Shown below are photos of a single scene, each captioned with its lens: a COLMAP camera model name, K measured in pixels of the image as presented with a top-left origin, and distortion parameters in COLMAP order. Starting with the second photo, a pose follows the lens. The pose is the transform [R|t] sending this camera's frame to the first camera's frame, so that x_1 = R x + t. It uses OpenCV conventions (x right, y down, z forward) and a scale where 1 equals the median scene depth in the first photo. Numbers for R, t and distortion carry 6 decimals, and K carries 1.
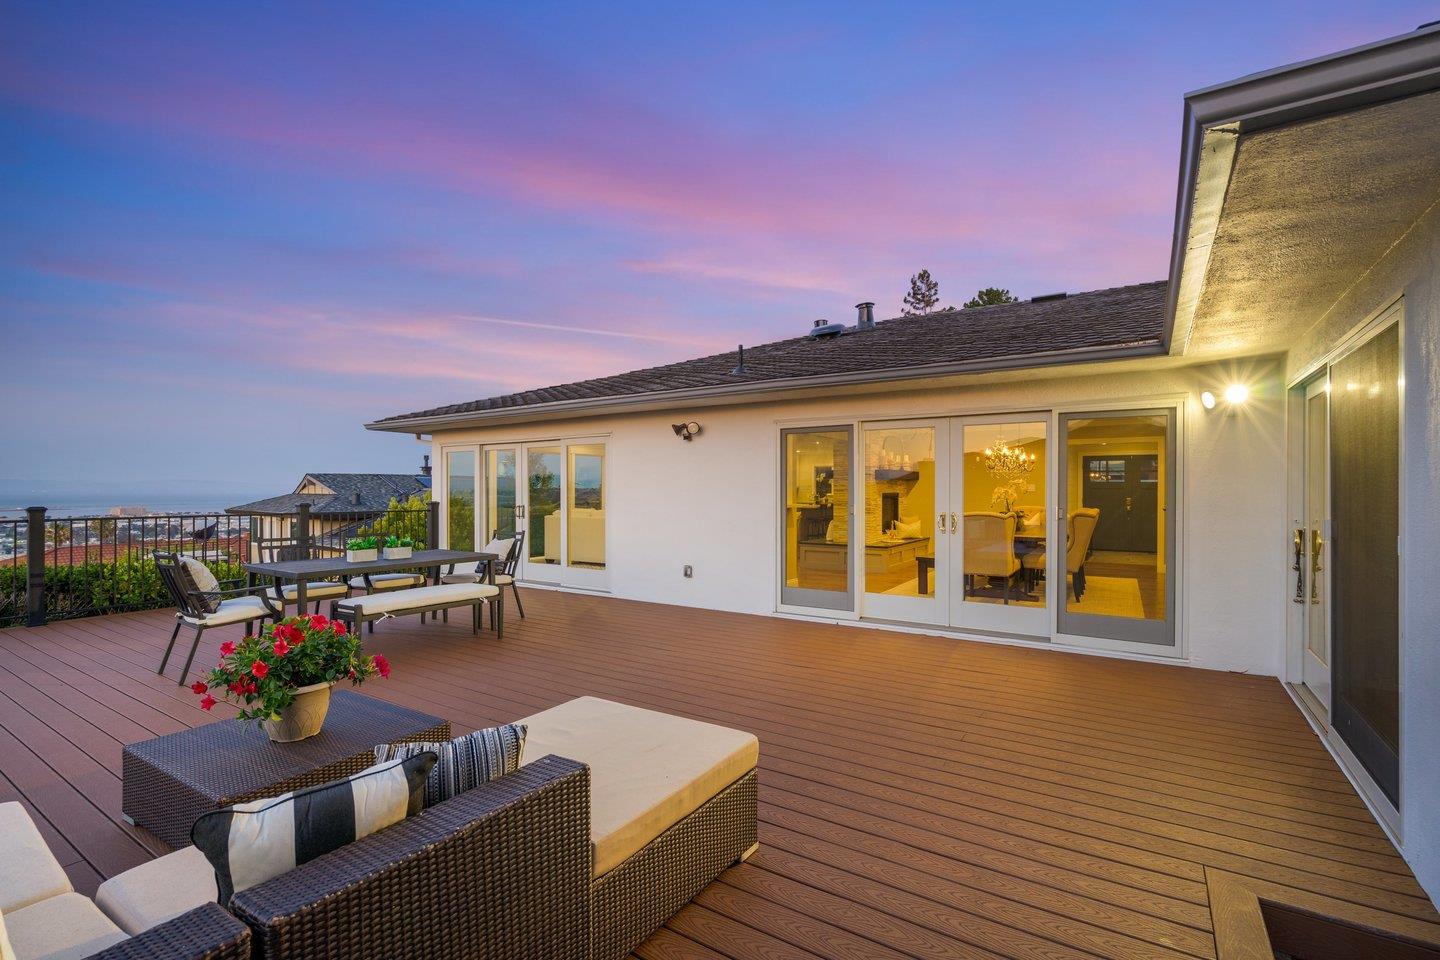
lens RADIAL K [[665.6, 0, 720.6], [0, 665.6, 484.3], [0, 0, 1]] dist [-0.004274, 0.003567]
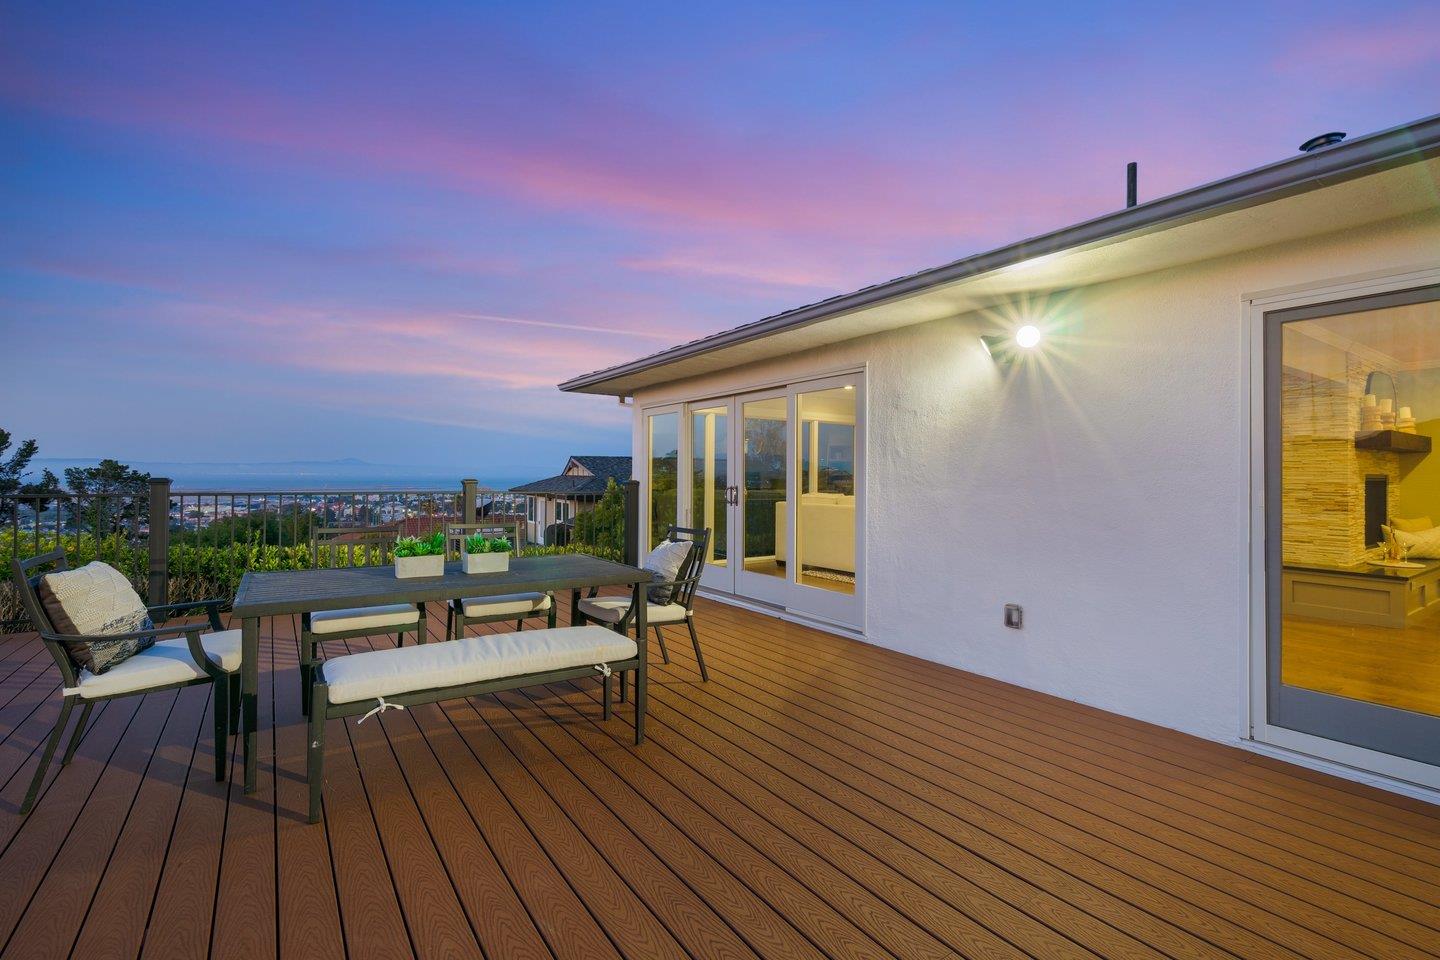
lens RADIAL K [[665.6, 0, 718.2], [0, 665.6, 475.3], [0, 0, 1]] dist [-0.004274, 0.003567]
pose [[0.926642, 0.007396, -0.375873, -0.047899], [-0.005135, 0.999962, 0.007016, 0.013124], [0.375911, -0.004572, 0.926645, 0.305213]]
